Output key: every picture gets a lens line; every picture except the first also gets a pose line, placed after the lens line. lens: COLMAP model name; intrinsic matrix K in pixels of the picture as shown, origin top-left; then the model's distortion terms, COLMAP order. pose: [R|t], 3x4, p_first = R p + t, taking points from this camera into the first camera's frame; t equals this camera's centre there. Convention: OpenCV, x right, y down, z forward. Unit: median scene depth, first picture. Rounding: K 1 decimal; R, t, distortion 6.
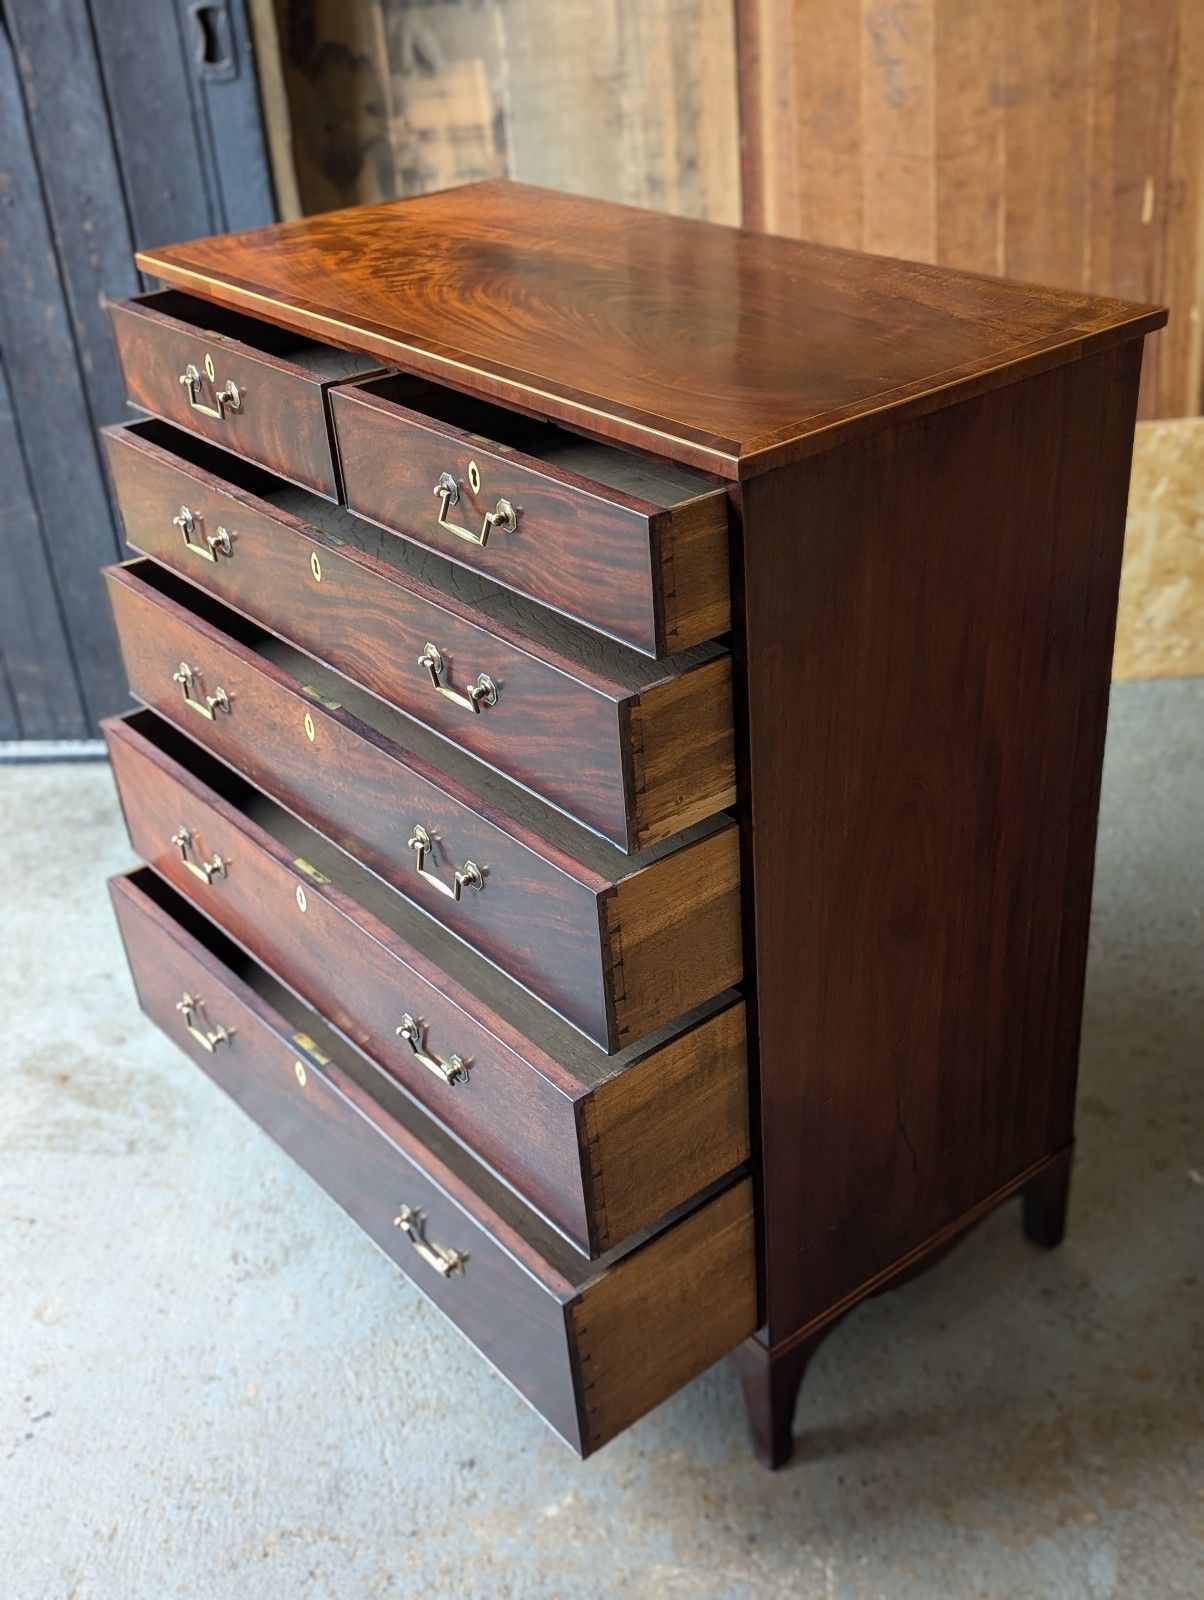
lens RADIAL K [[1728.6, 0, 602.0], [0, 1728.6, 800.0], [0, 0, 1]] dist [0.097293, -0.158359]
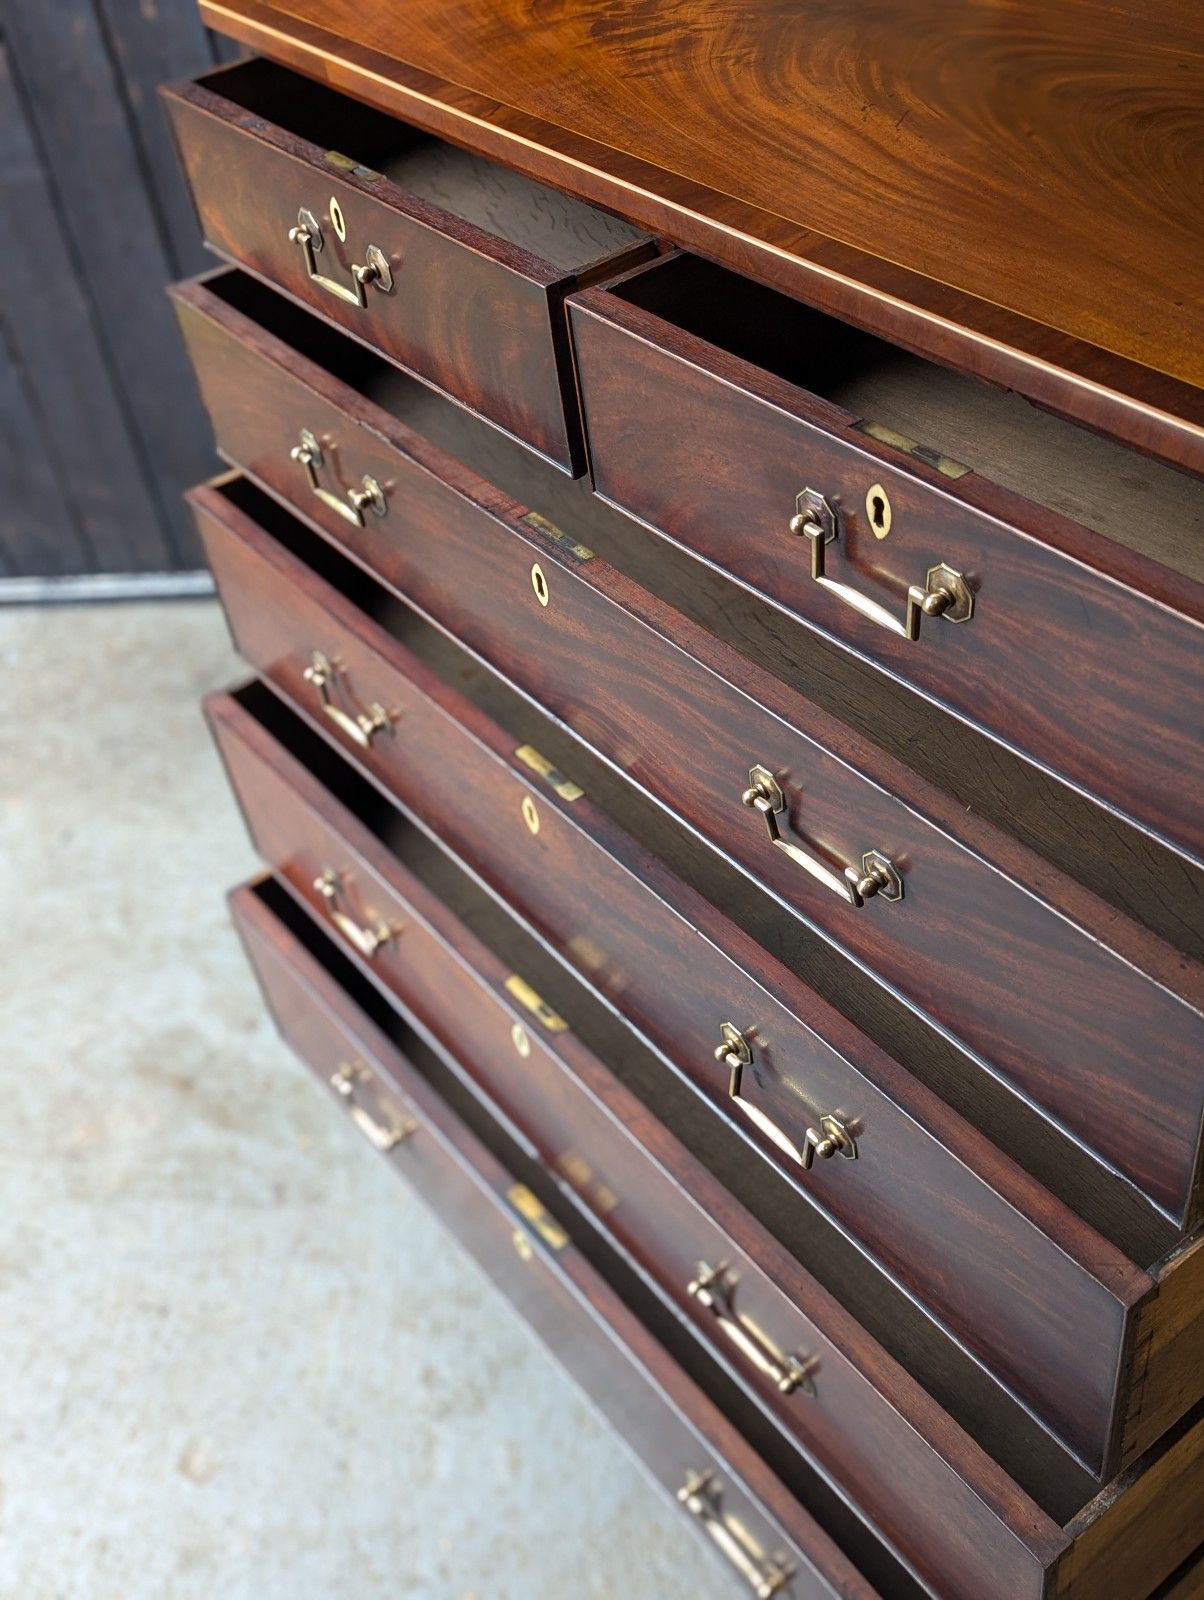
lens RADIAL K [[1728.6, 0, 602.0], [0, 1728.6, 800.0], [0, 0, 1]] dist [0.097293, -0.158359]
pose [[0.998297, -0.022184, -0.053954, -0.093452], [0.032777, 0.978384, 0.204182, -0.152540], [0.048258, -0.205603, 0.977445, 0.328988]]
